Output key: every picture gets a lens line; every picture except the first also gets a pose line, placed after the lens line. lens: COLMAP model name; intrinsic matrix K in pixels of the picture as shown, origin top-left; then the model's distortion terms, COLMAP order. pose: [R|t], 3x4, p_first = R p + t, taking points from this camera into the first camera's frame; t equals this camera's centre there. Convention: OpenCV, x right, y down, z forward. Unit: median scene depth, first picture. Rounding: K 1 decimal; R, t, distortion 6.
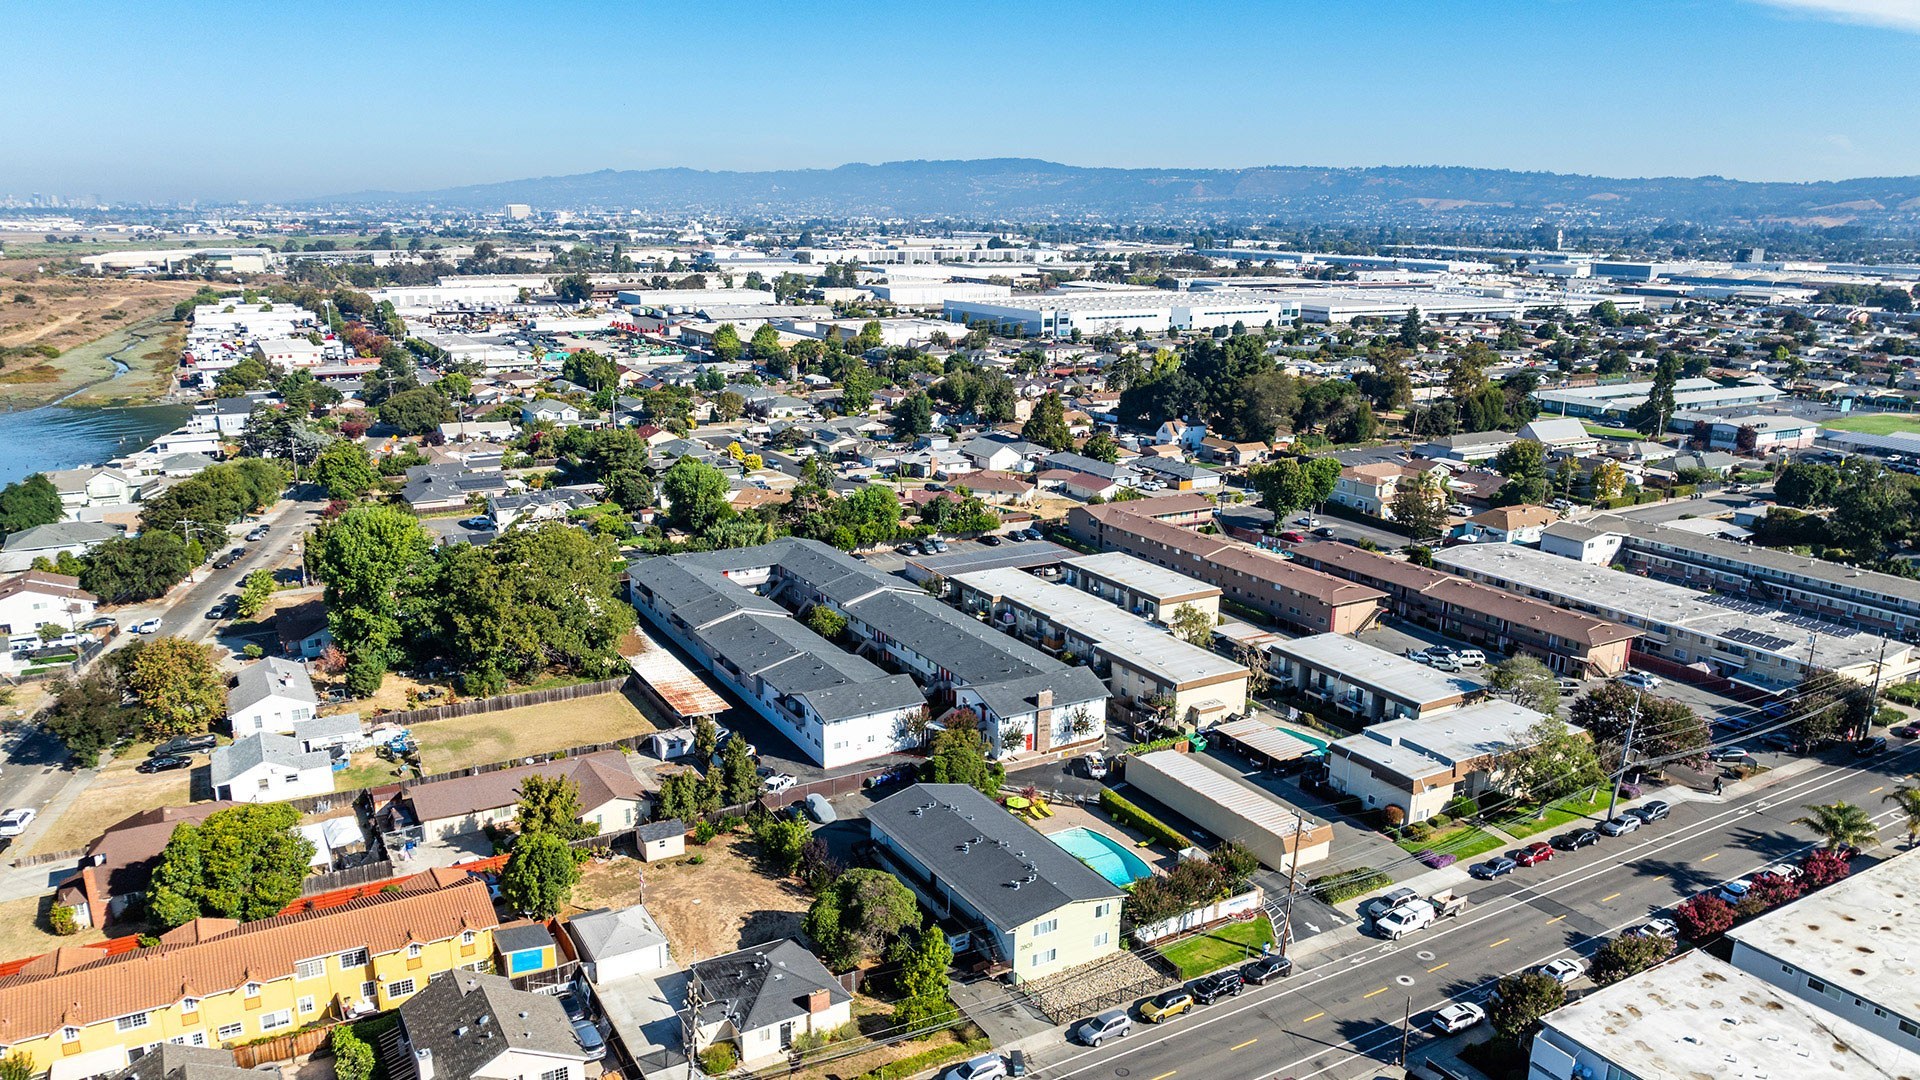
lens RADIAL K [[1369.8, 0, 960.0], [0, 1369.8, 540.0], [0, 0, 1]] dist [0.000520, 0.000792]
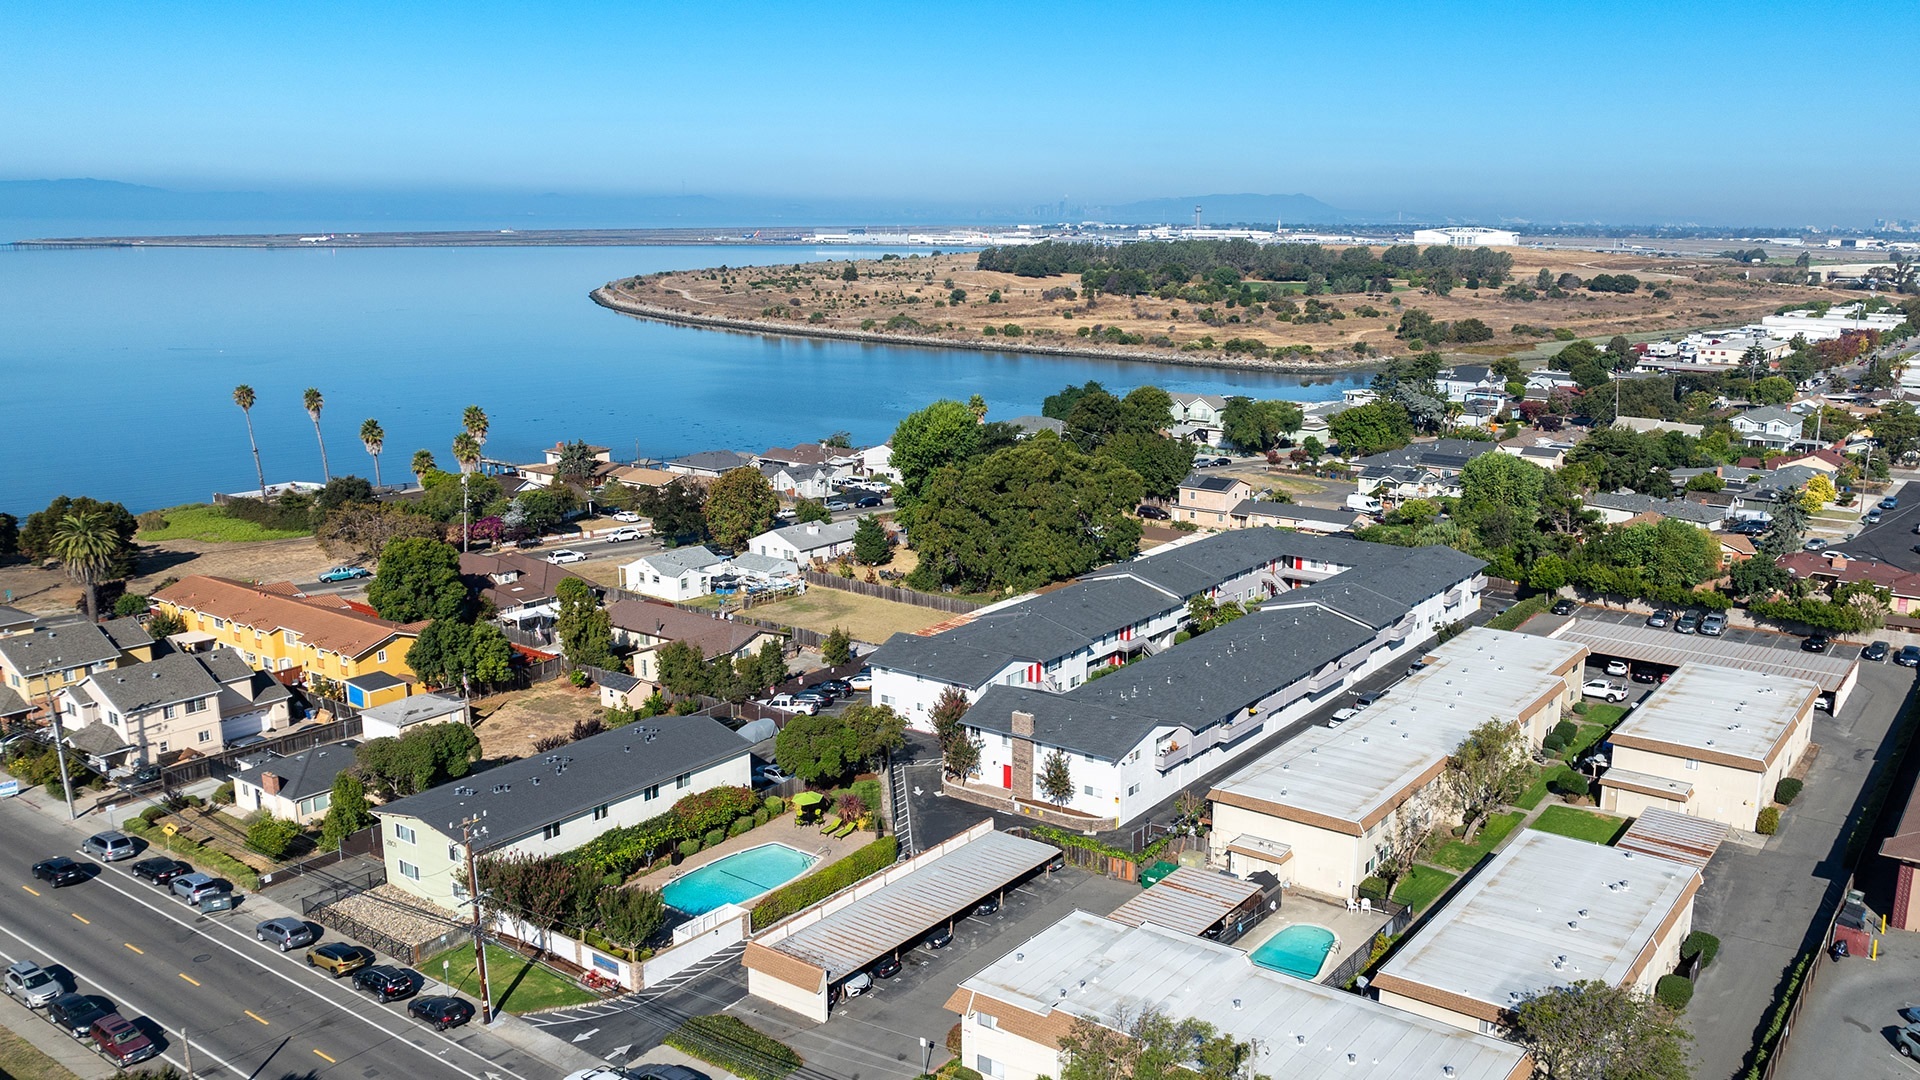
lens RADIAL K [[1369.8, 0, 960.0], [0, 1369.8, 540.0], [0, 0, 1]] dist [0.000520, 0.000792]
pose [[0.415272, 0.184935, -0.890701, 0.820879], [-0.193836, 0.974621, 0.111987, -0.061924], [0.888806, 0.126145, 0.440580, 0.766462]]
